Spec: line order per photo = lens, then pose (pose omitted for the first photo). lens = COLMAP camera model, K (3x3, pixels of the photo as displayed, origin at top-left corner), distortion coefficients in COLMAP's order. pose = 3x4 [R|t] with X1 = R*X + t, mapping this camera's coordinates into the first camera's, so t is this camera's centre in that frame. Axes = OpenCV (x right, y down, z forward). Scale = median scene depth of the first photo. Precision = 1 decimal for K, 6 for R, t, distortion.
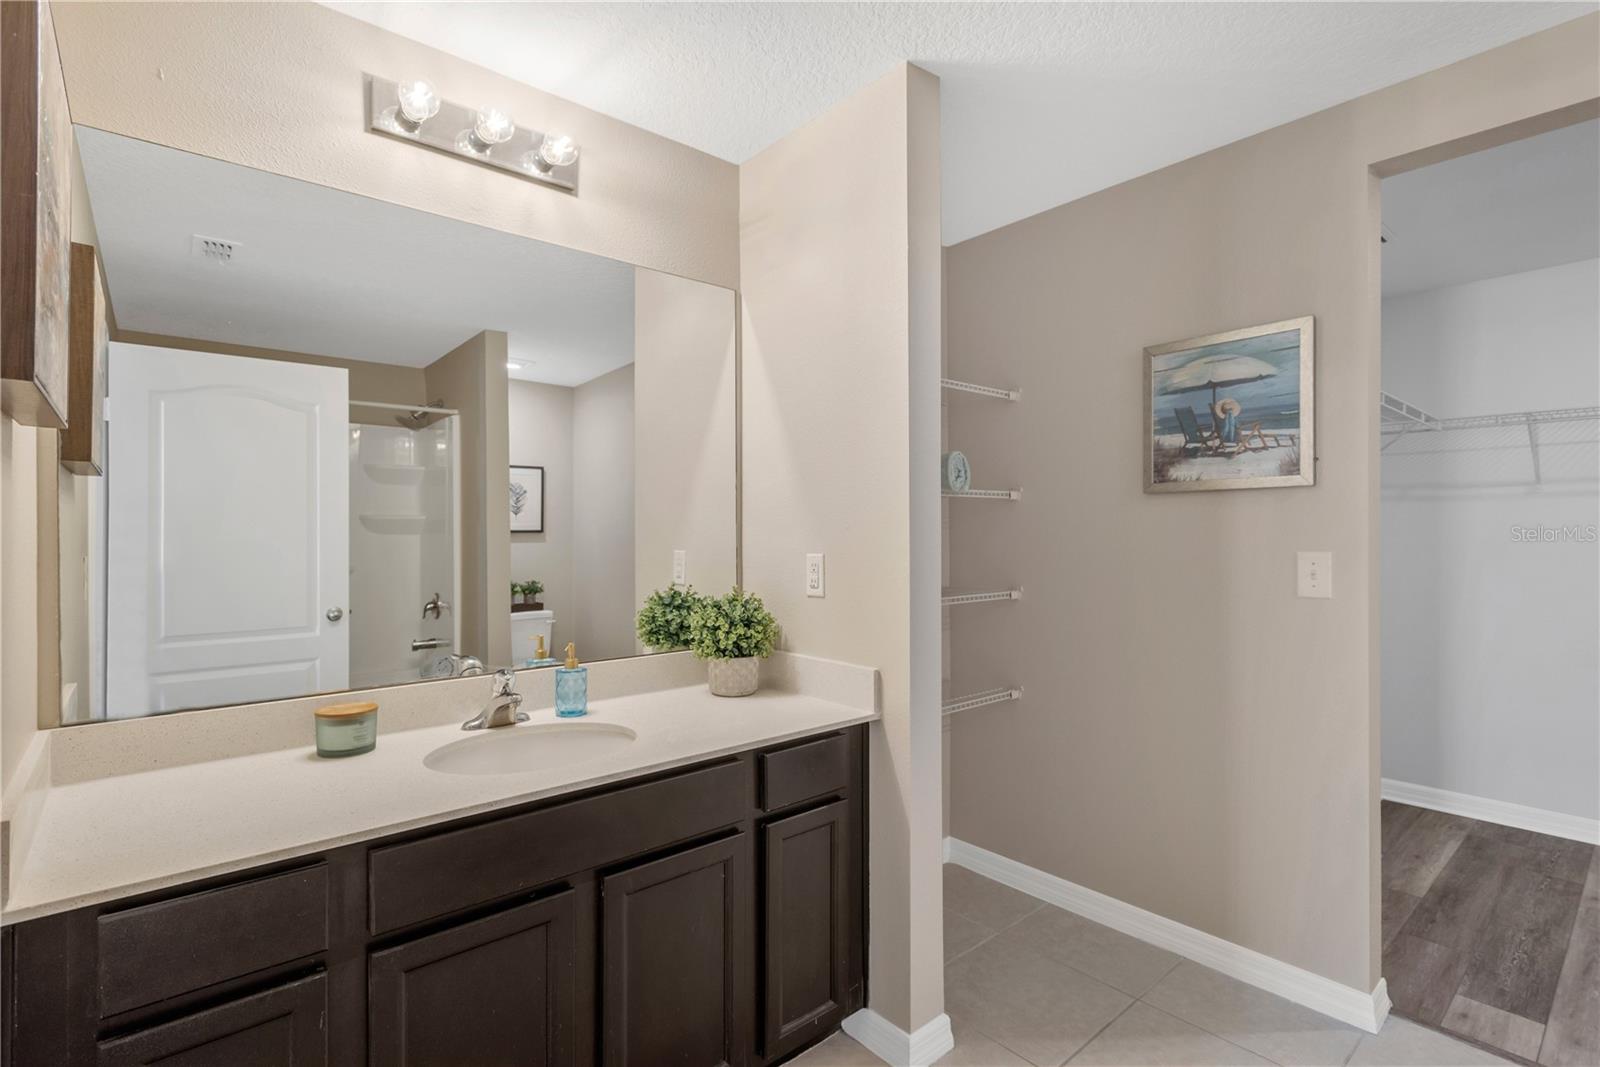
lens RADIAL K [[747.9, 0, 803.4], [0, 747.9, 532.4], [0, 0, 1]] dist [0.017784, -0.004993]
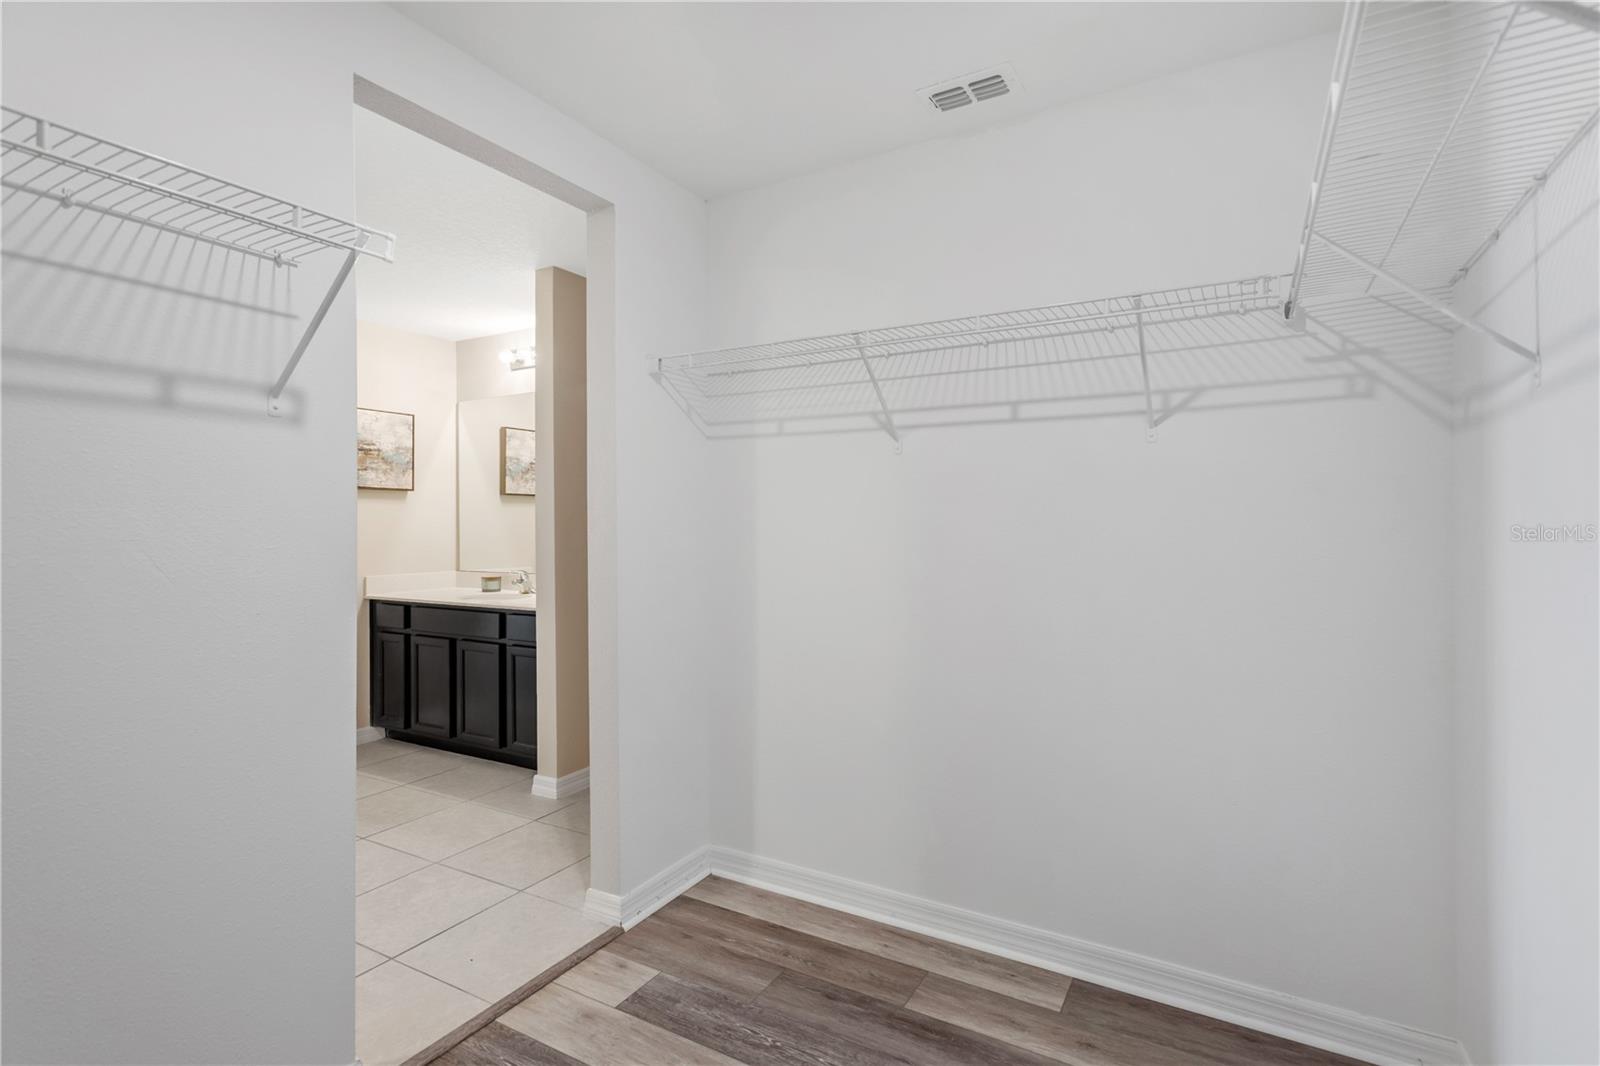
lens RADIAL K [[747.9, 0, 812.3], [0, 747.9, 525.1], [0, 0, 1]] dist [0.017784, -0.004993]
pose [[0.352211, 0.003668, -0.935913, 1.653668], [0.002121, 0.999987, 0.004717, 0.018042], [0.935918, -0.003646, 0.352199, 0.751928]]
